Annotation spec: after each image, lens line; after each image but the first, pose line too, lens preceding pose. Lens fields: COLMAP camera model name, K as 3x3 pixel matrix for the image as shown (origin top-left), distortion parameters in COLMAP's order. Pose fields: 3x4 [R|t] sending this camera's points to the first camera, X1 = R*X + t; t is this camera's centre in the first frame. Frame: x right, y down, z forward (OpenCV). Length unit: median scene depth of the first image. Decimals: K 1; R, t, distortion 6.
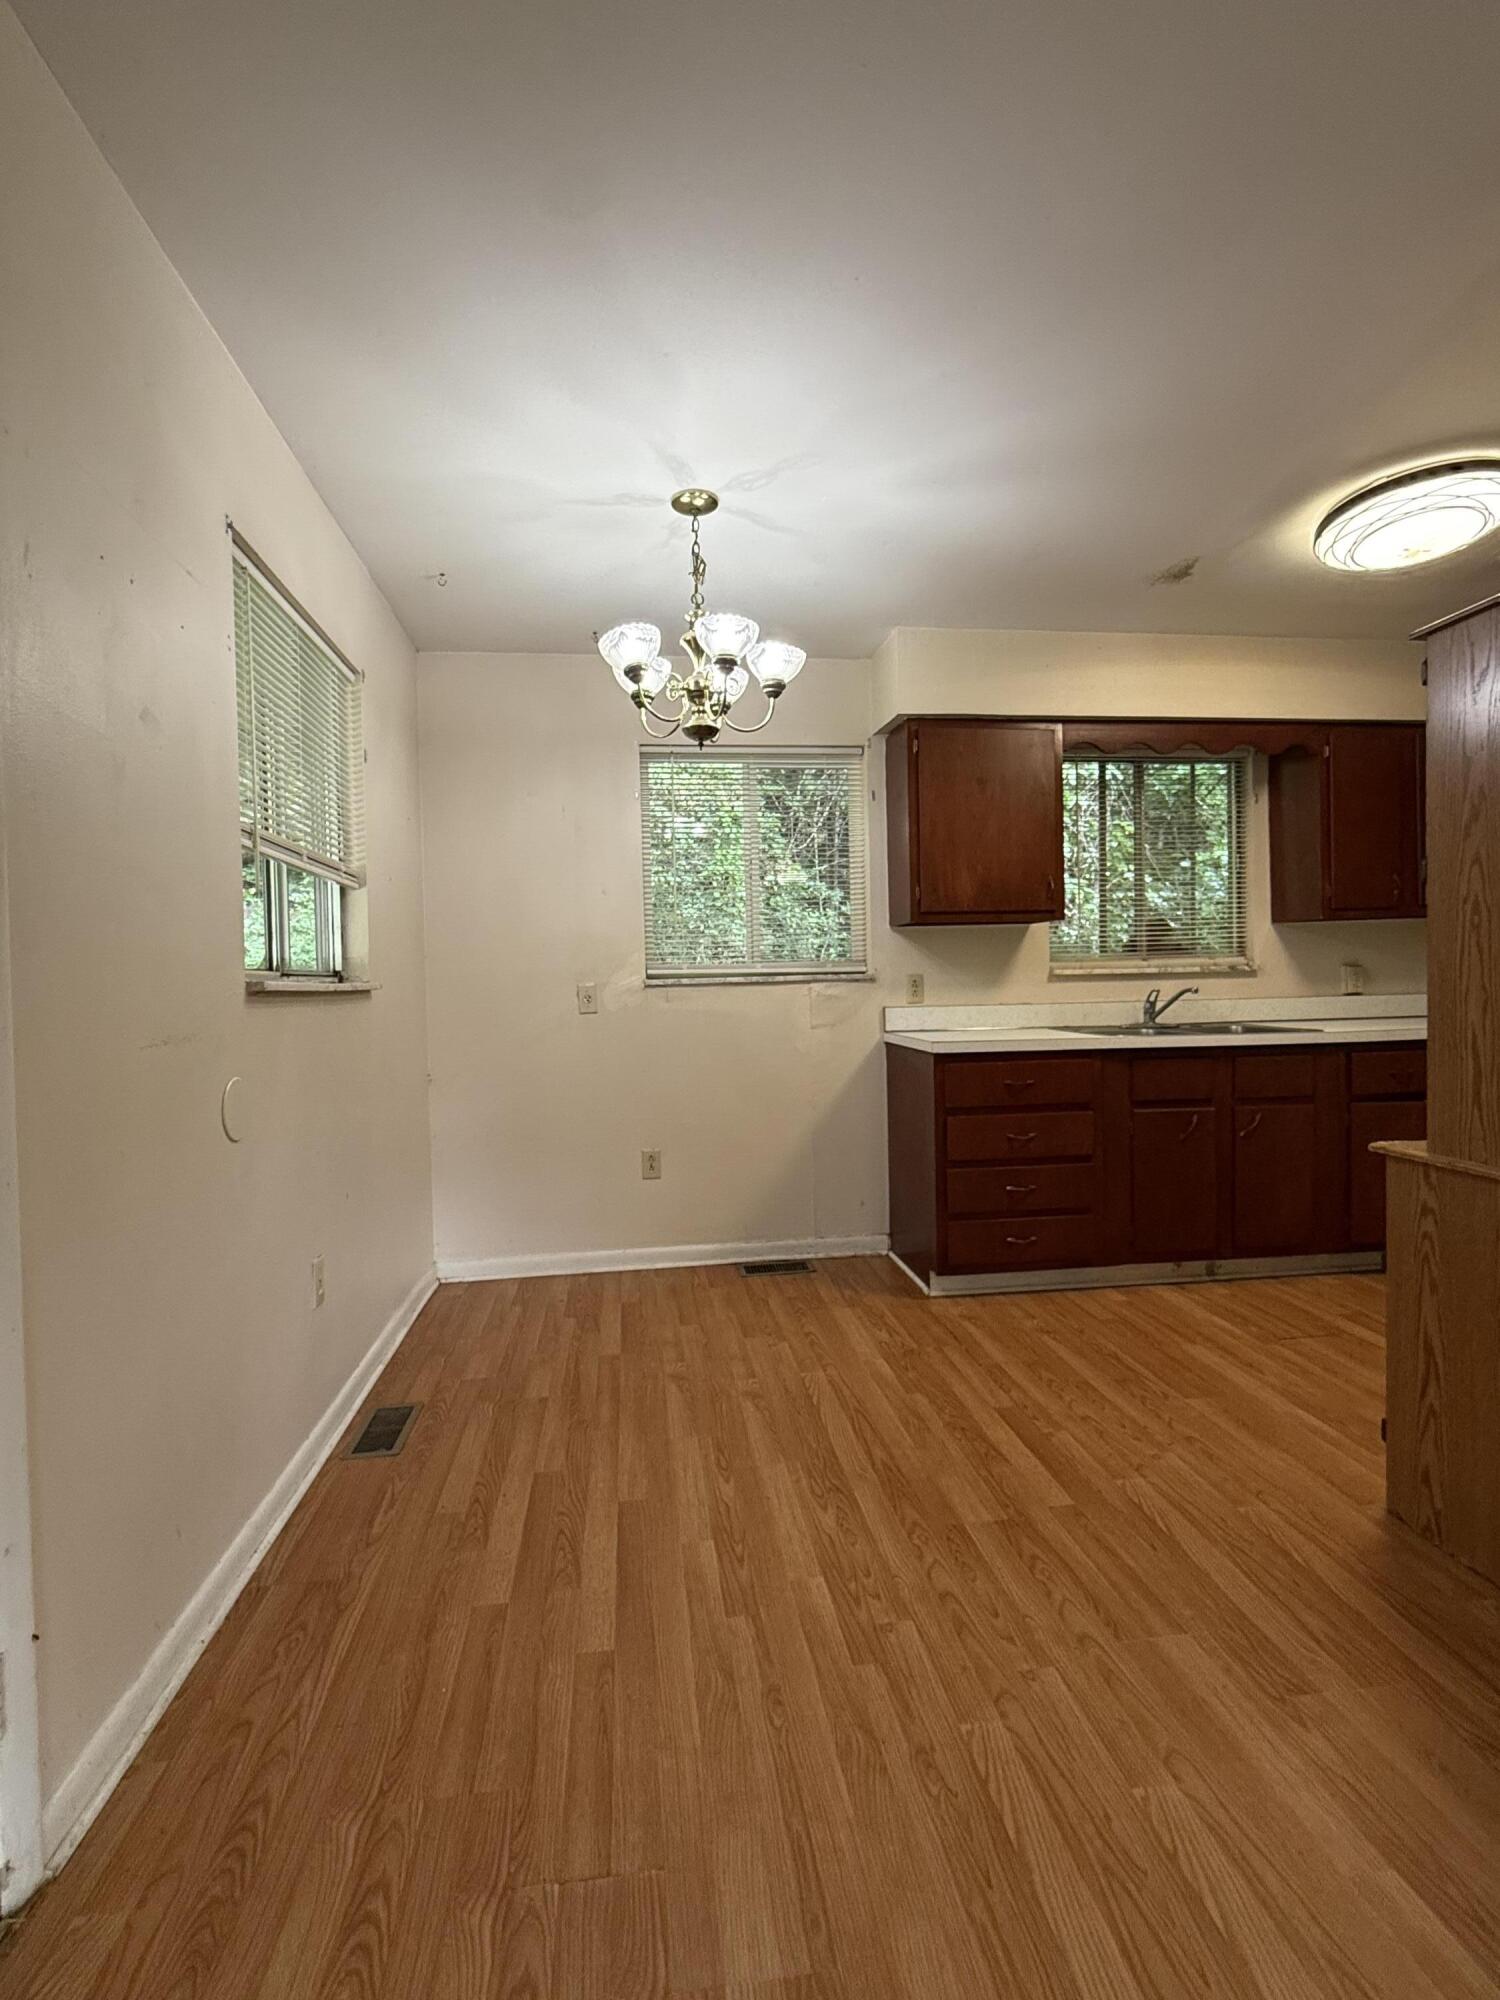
lens RADIAL K [[945.9, 0, 754.9], [0, 945.9, 1005.4], [0, 0, 1]] dist [-0.001085, 0.001099]
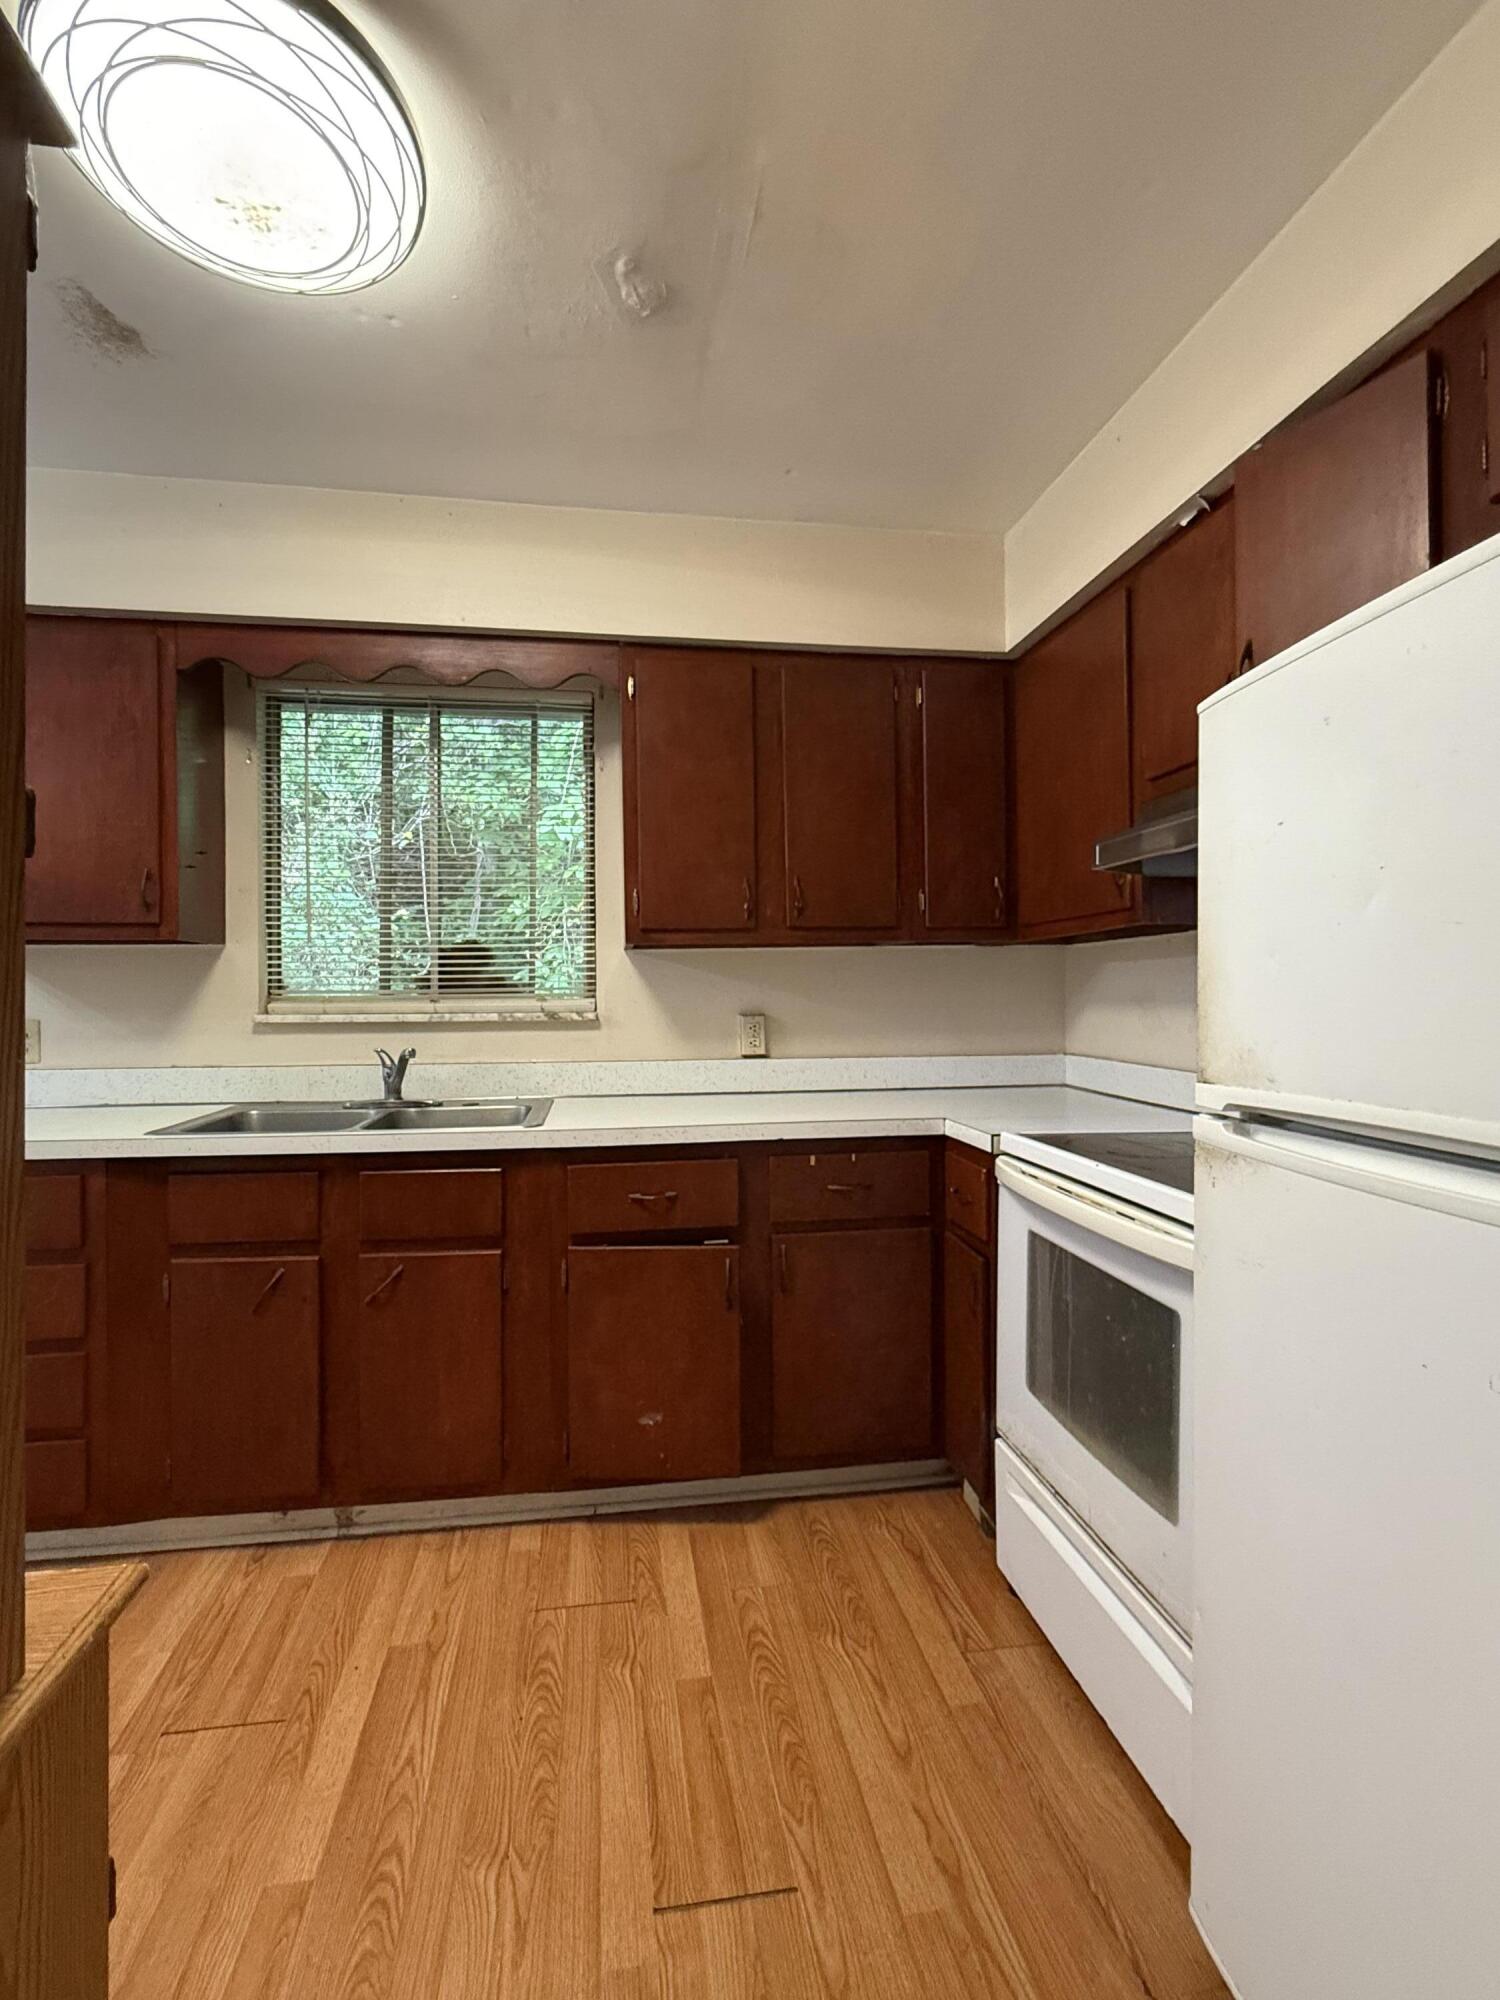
lens RADIAL K [[945.9, 0, 754.9], [0, 945.9, 1005.4], [0, 0, 1]] dist [-0.001085, 0.001099]
pose [[0.999577, 0.016975, 0.023625, 0.861130], [-0.016585, 0.999724, -0.016631, -0.052118], [-0.023901, 0.016232, 0.999583, 0.449901]]
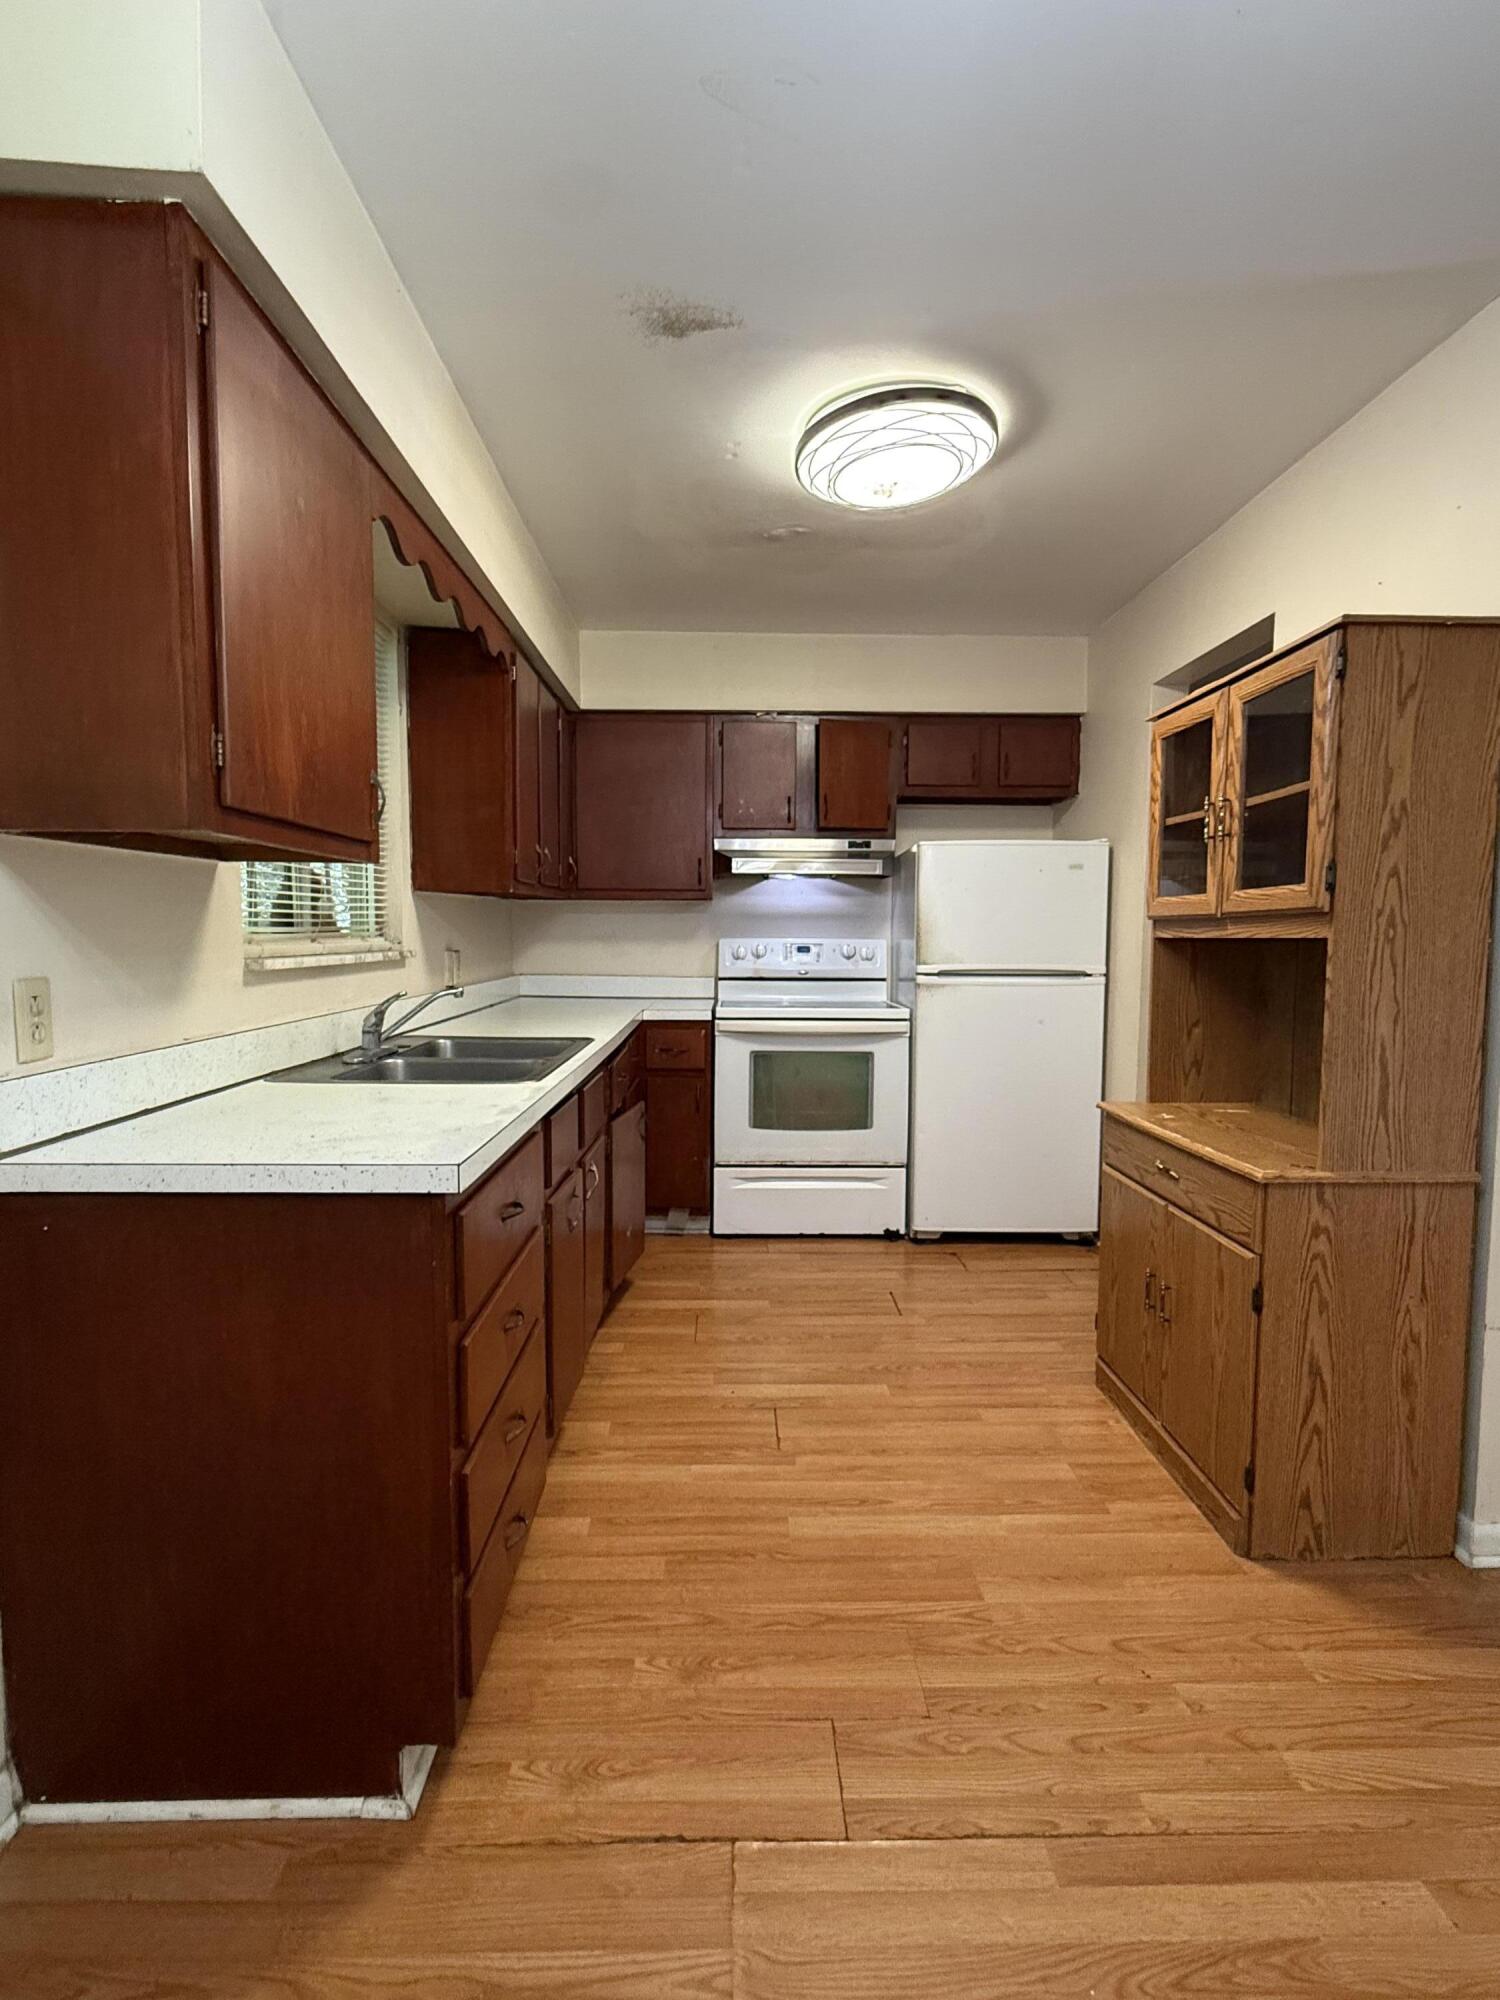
lens RADIAL K [[945.9, 0, 754.9], [0, 945.9, 1005.4], [0, 0, 1]] dist [-0.001085, 0.001099]
pose [[0.110052, -0.055947, 0.992350, -0.187311], [0.018345, 0.998359, 0.054251, -0.047649], [-0.993757, 0.012234, 0.110898, 0.920448]]
